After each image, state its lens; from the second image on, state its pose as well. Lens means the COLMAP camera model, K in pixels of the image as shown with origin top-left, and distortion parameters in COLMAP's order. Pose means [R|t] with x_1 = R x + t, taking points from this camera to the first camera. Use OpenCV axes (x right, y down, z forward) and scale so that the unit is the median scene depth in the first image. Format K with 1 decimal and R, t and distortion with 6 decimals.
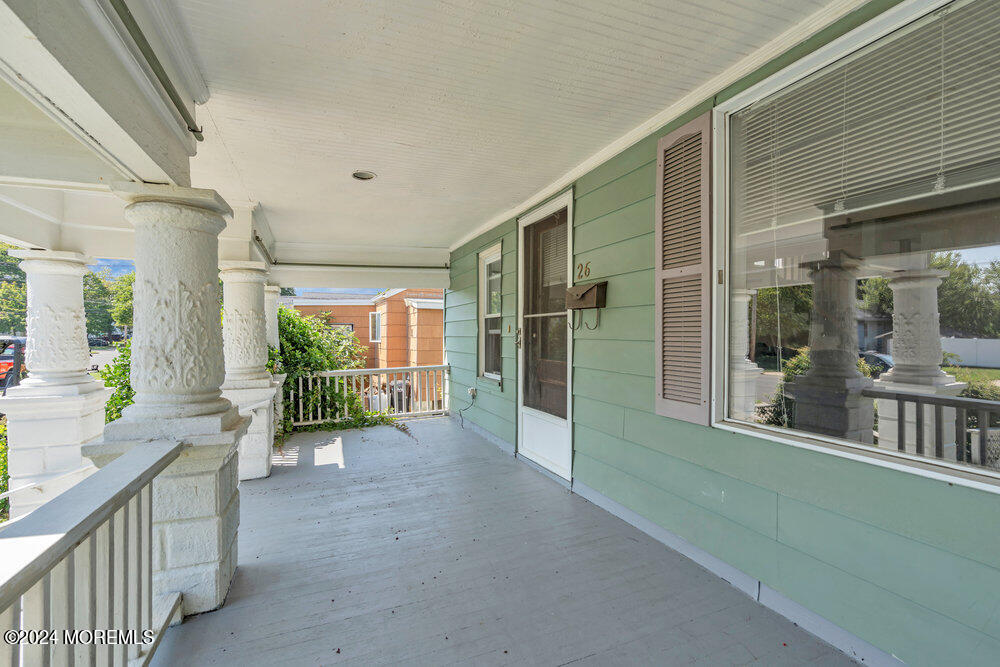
lens RADIAL K [[452.1, 0, 500.6], [0, 452.1, 341.4], [0, 0, 1]] dist [-0.002018, -0.000870]
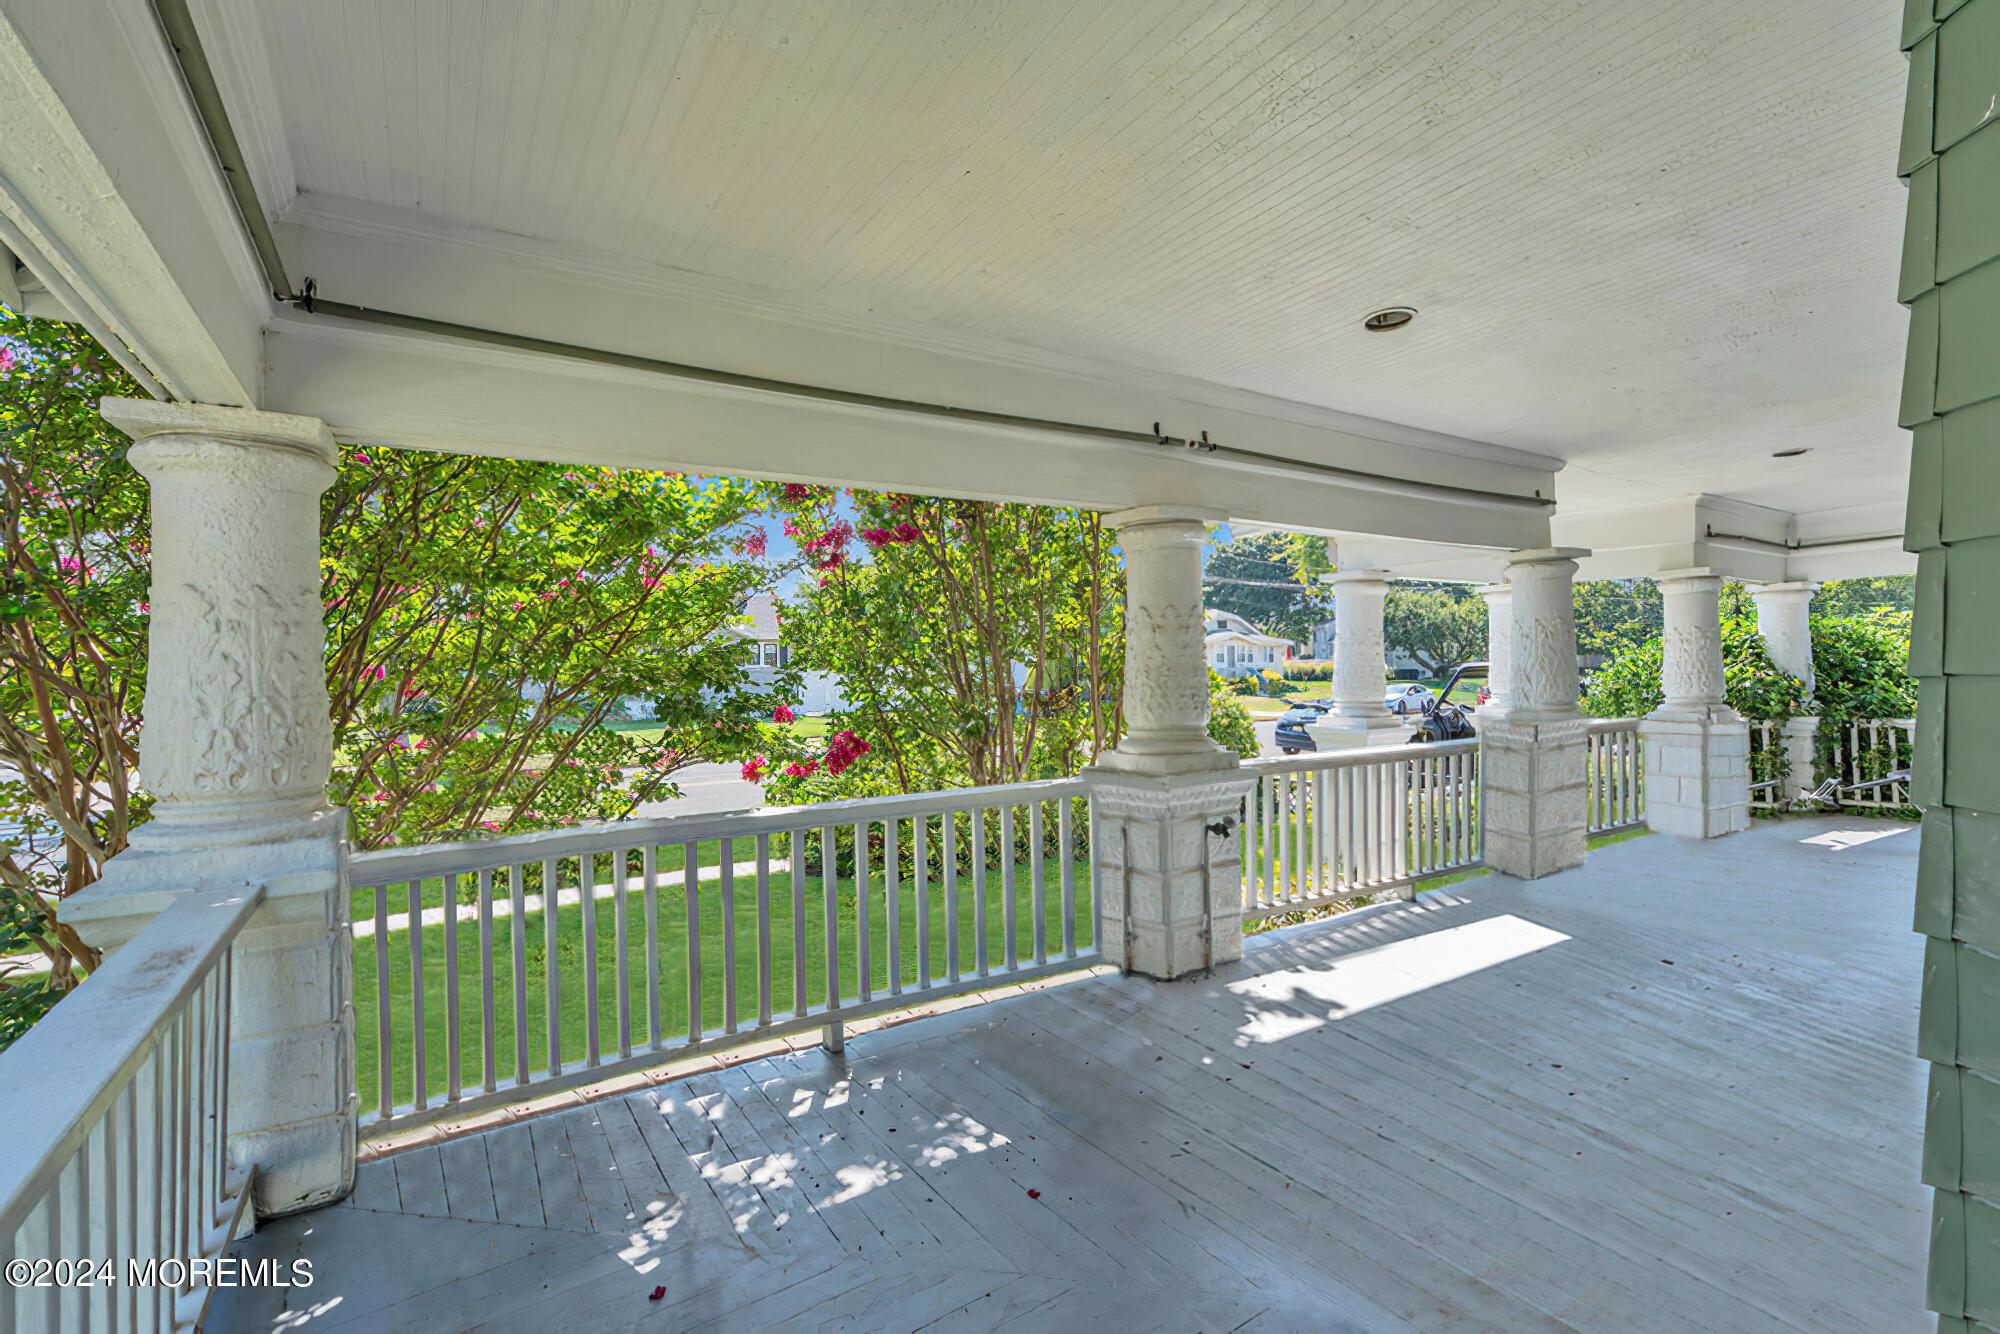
lens RADIAL K [[904.3, 0, 1003.8], [0, 904.3, 664.8], [0, 0, 1]] dist [-0.002018, -0.000870]
pose [[0.181846, -0.002984, -0.983323, 0.723050], [-0.004584, 0.999982, -0.003883, 0.008639], [0.983316, 0.005214, 0.181829, -0.456629]]
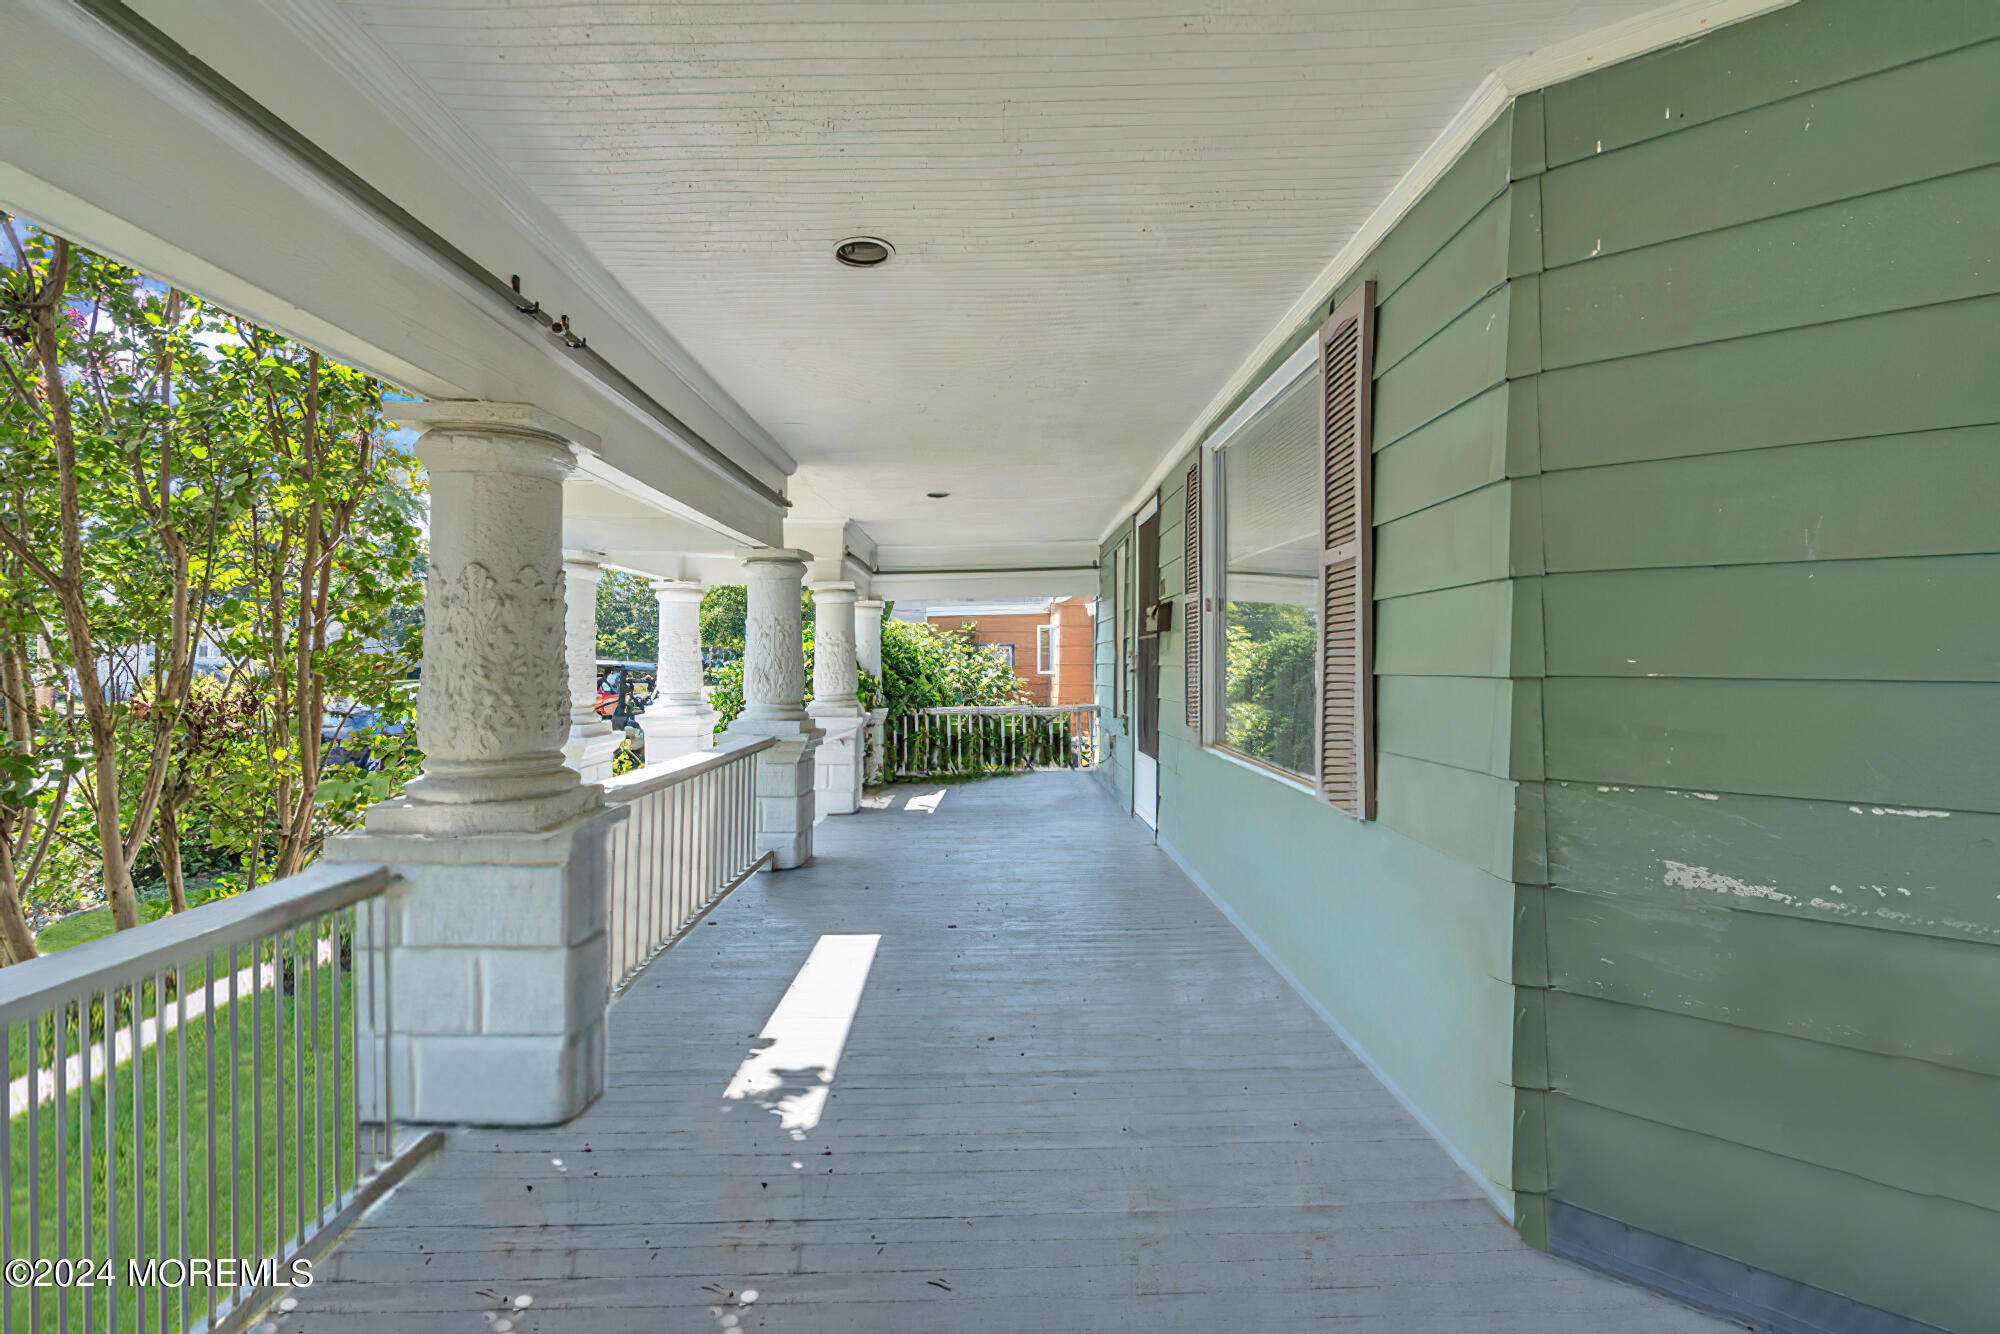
lens RADIAL K [[904.3, 0, 991.5], [0, 904.3, 658.4], [0, 0, 1]] dist [-0.002018, -0.000870]
pose [[0.924542, 0.003913, -0.381060, 0.398503], [-0.011732, 0.999766, -0.018199, 0.011646], [0.380900, 0.021296, 0.924371, -0.541389]]
